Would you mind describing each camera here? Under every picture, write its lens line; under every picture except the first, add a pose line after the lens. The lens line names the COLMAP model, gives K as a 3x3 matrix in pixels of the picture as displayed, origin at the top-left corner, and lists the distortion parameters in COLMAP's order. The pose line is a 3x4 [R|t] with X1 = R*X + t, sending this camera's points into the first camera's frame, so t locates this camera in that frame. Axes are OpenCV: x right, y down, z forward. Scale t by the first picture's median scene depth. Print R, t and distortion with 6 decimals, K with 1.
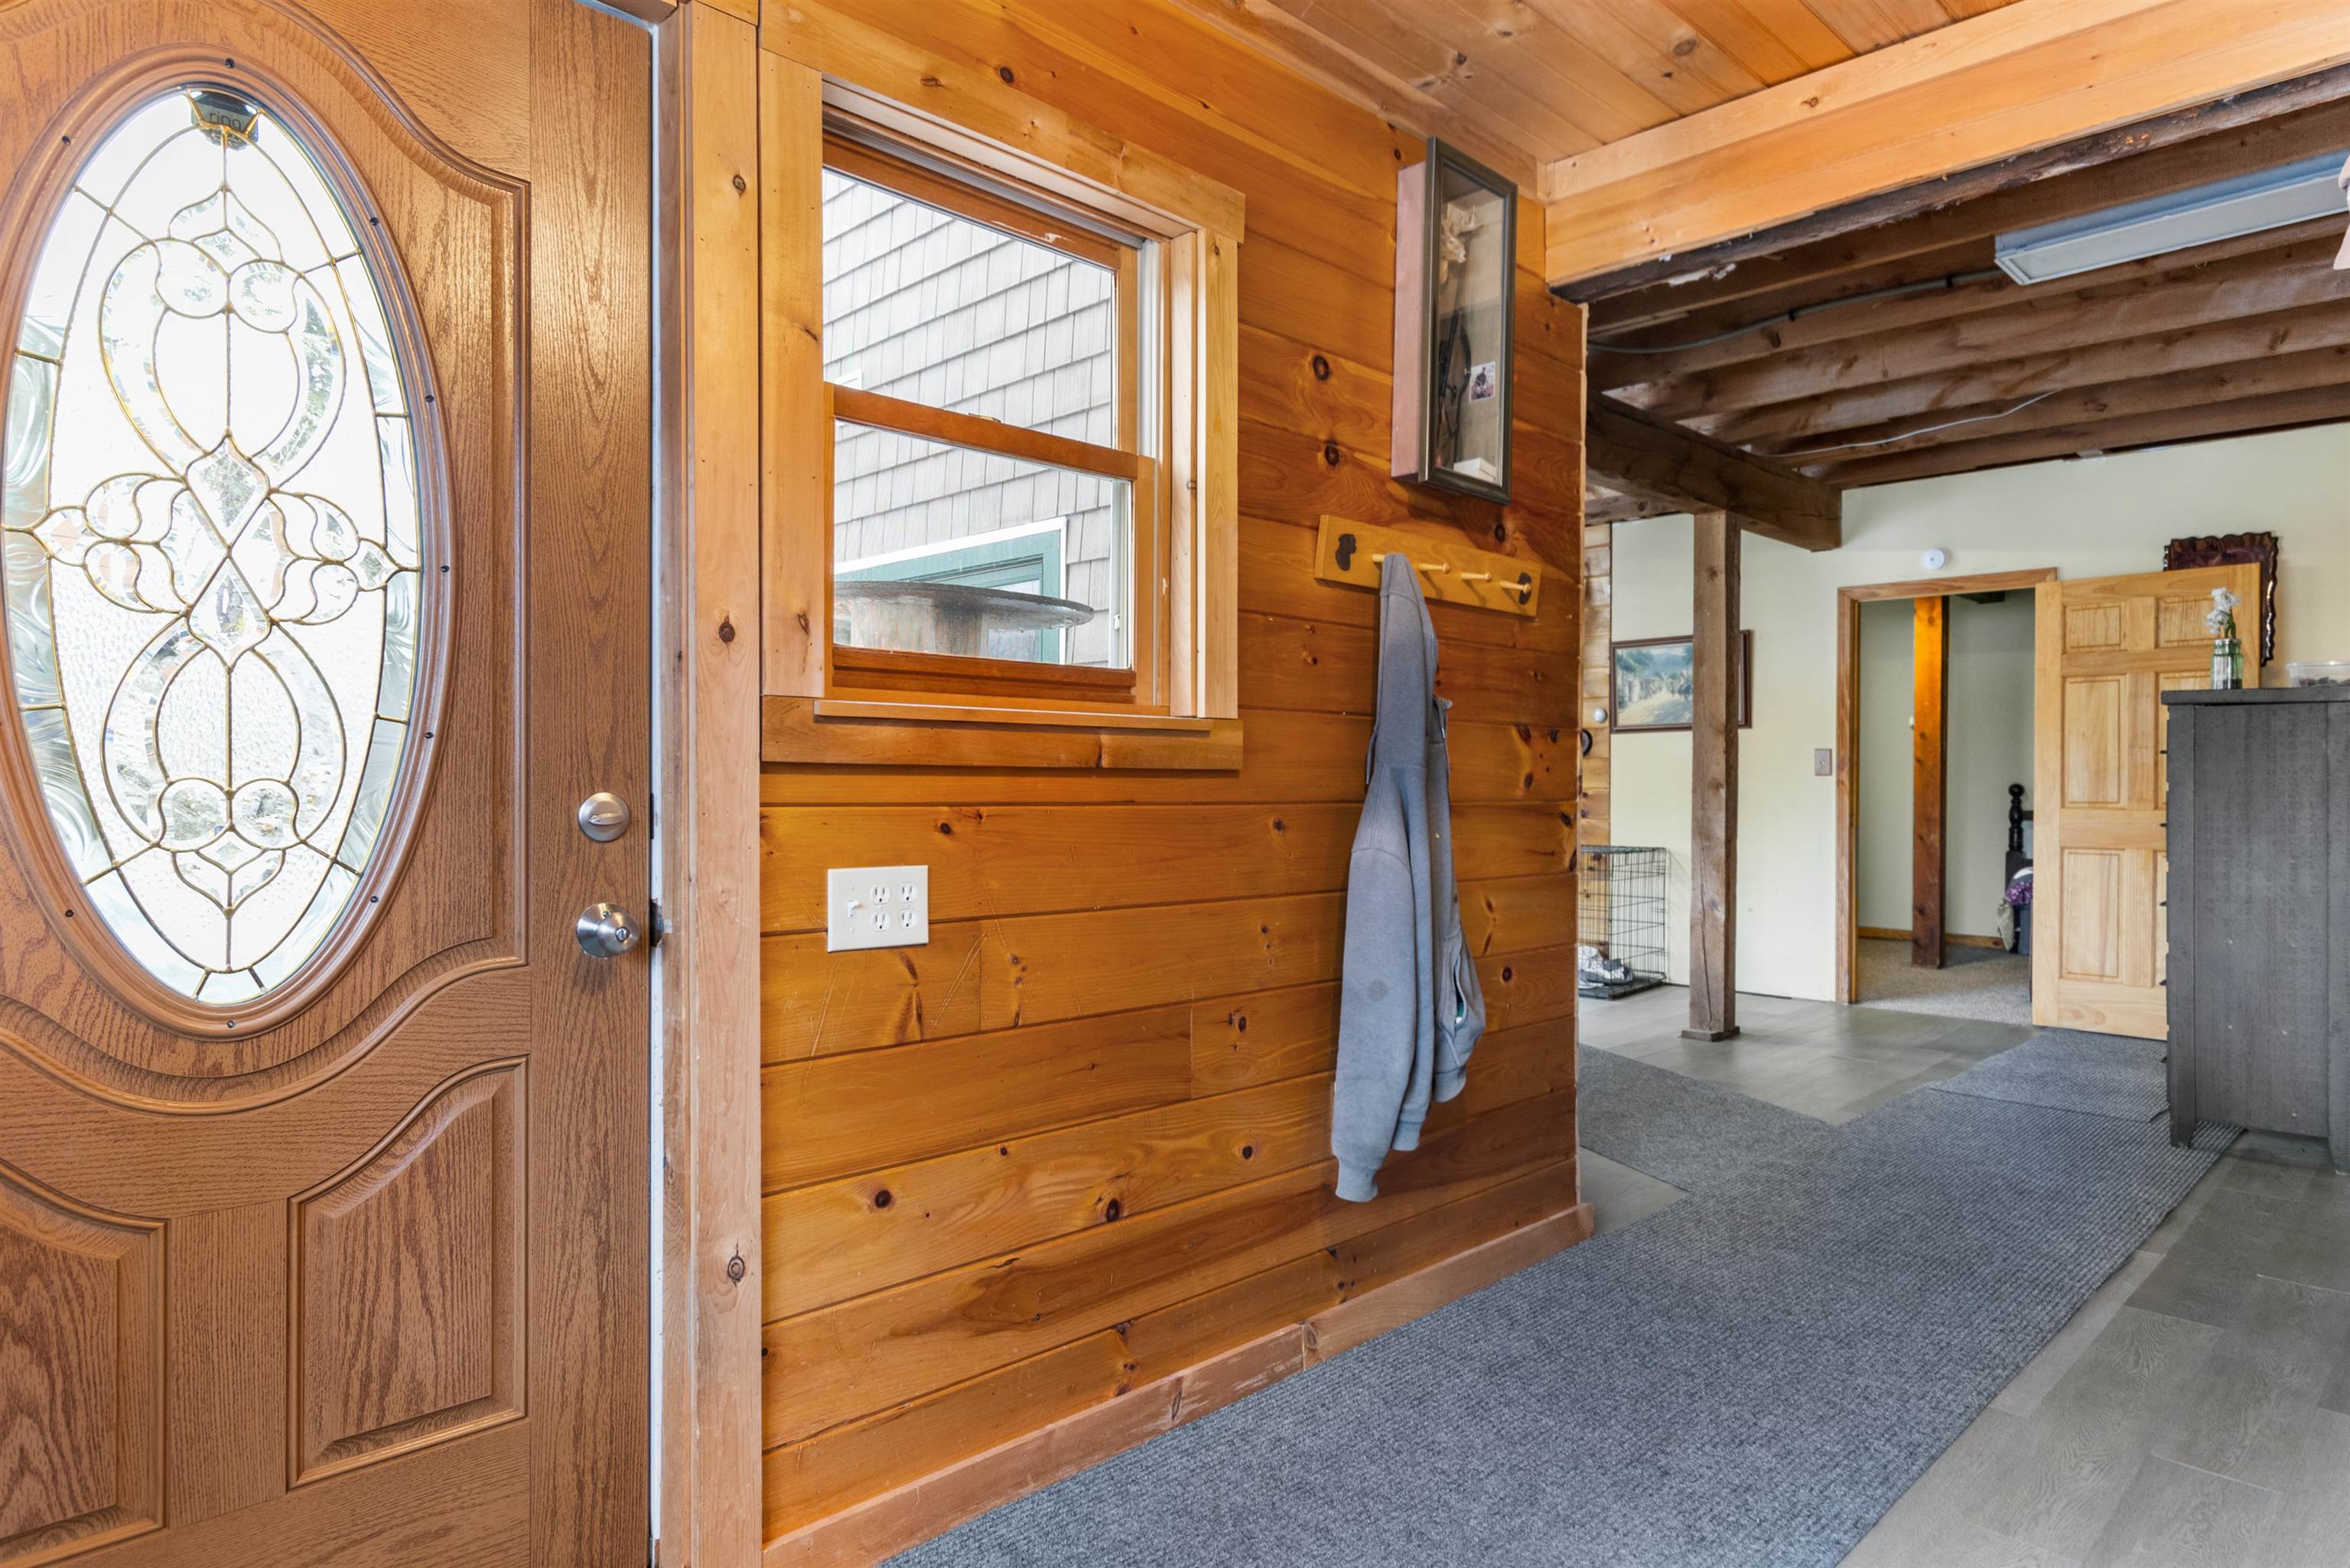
lens RADIAL K [[1349.8, 0, 1173.8], [0, 1349.8, 783.7], [0, 0, 1]] dist [0.001971, -0.000553]
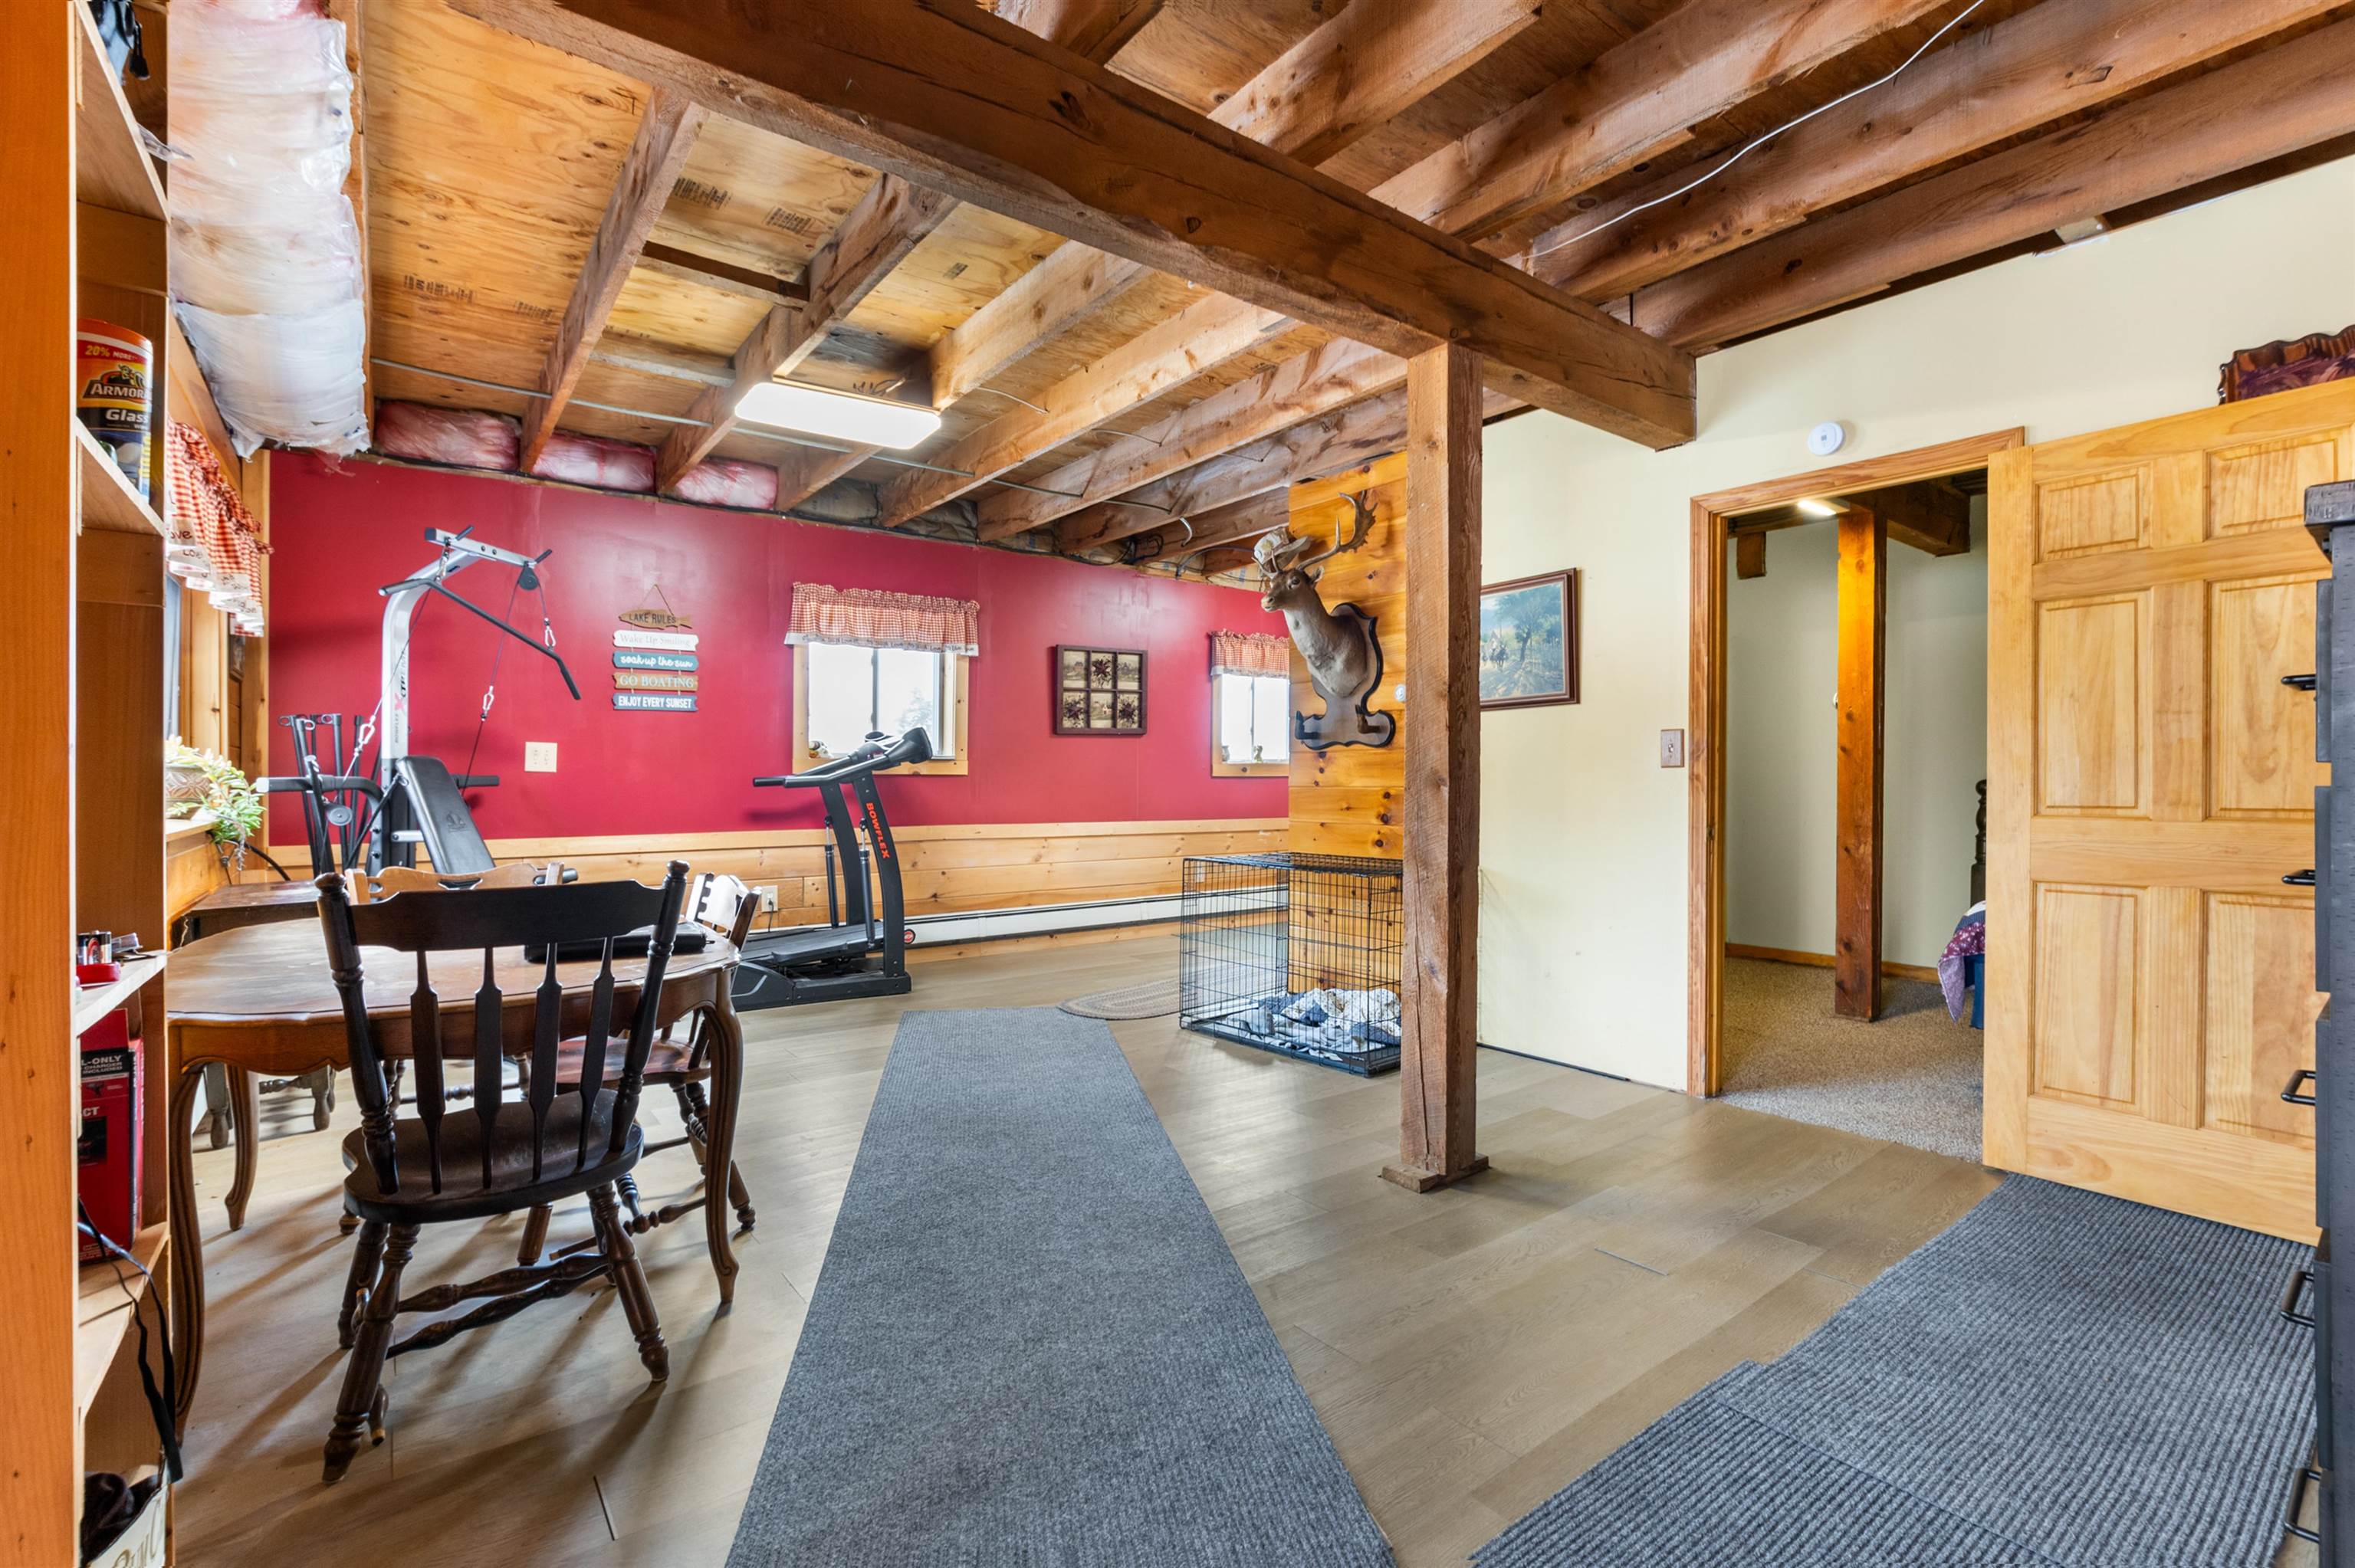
lens RADIAL K [[1050.5, 0, 1177.0], [0, 1050.5, 787.9], [0, 0, 1]] dist [-0.010609, 0.001355]
pose [[0.992398, -0.003135, -0.123028, 0.331786], [0.003497, 0.999990, 0.002727, 0.002516], [0.123018, -0.003136, 0.992399, 0.484997]]
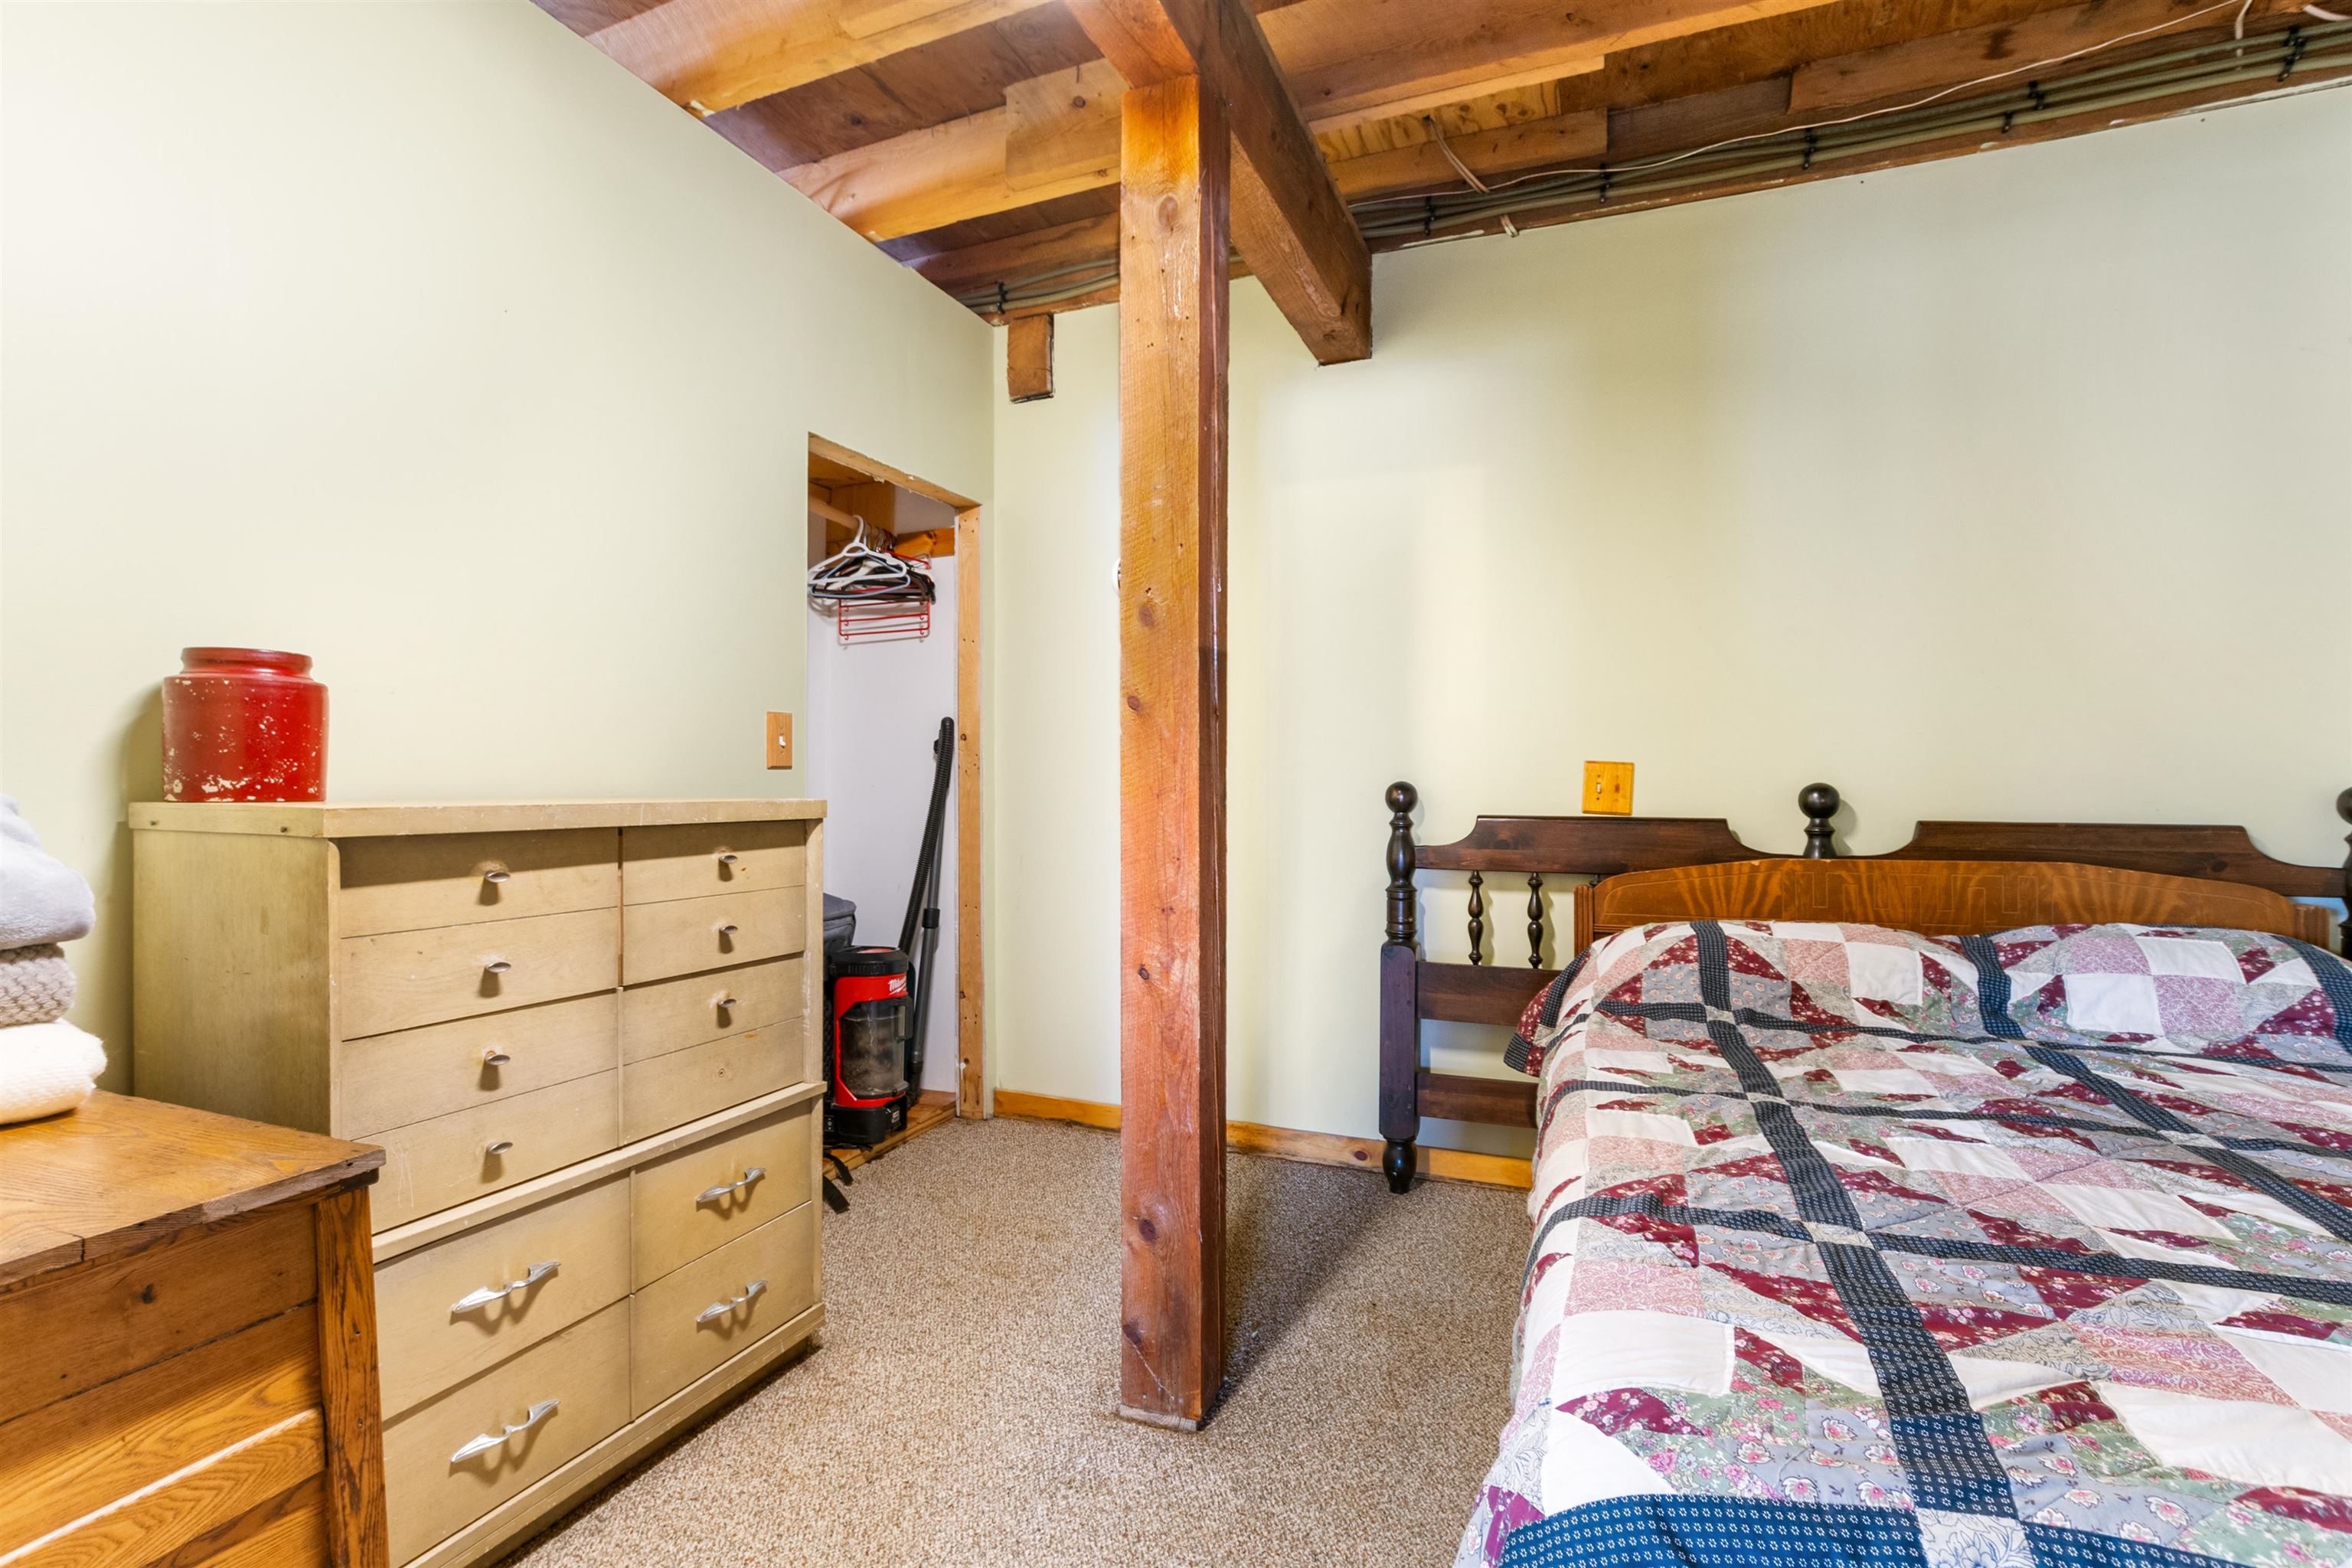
lens RADIAL K [[1049.3, 0, 1181.8], [0, 1049.3, 782.7], [0, 0, 1]] dist [-0.010609, 0.001355]
pose [[0.921814, -0.008308, 0.387544, 0.634321], [0.009535, 0.999954, -0.001243, 0.000335], [-0.387516, 0.004841, 0.921850, 1.058635]]
